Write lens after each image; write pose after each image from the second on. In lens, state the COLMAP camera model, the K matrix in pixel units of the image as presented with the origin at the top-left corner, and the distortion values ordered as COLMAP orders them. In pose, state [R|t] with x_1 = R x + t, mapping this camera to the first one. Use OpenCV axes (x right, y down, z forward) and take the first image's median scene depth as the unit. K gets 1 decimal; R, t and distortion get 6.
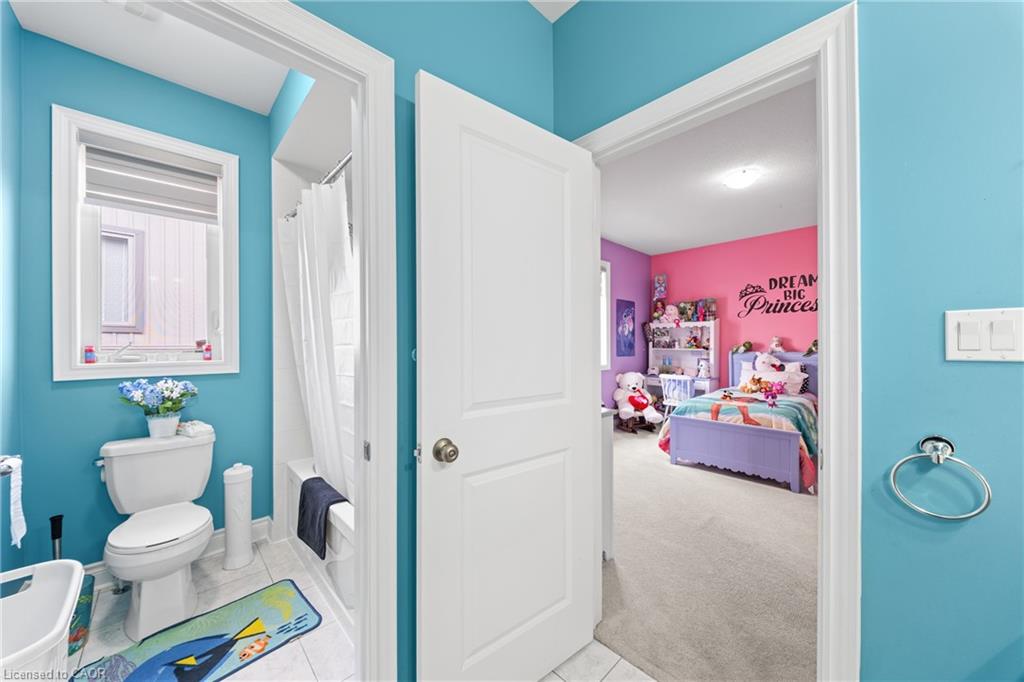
lens RADIAL K [[363.5, 0, 509.2], [0, 363.5, 343.3], [0, 0, 1]] dist [0.003019, -0.000036]
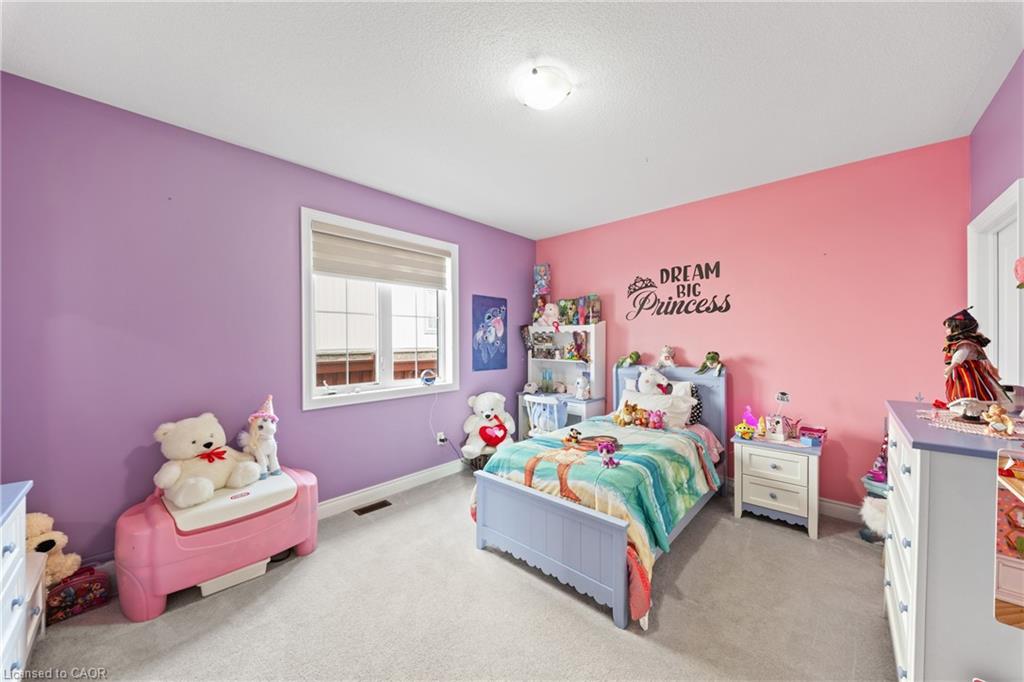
lens RADIAL K [[363.5, 0, 513.9], [0, 363.5, 341.0], [0, 0, 1]] dist [0.003019, -0.000036]
pose [[0.997298, -0.001654, 0.073446, 0.346016], [0.001613, 0.999999, 0.000619, -0.028121], [-0.073447, -0.000499, 0.997299, 0.260230]]
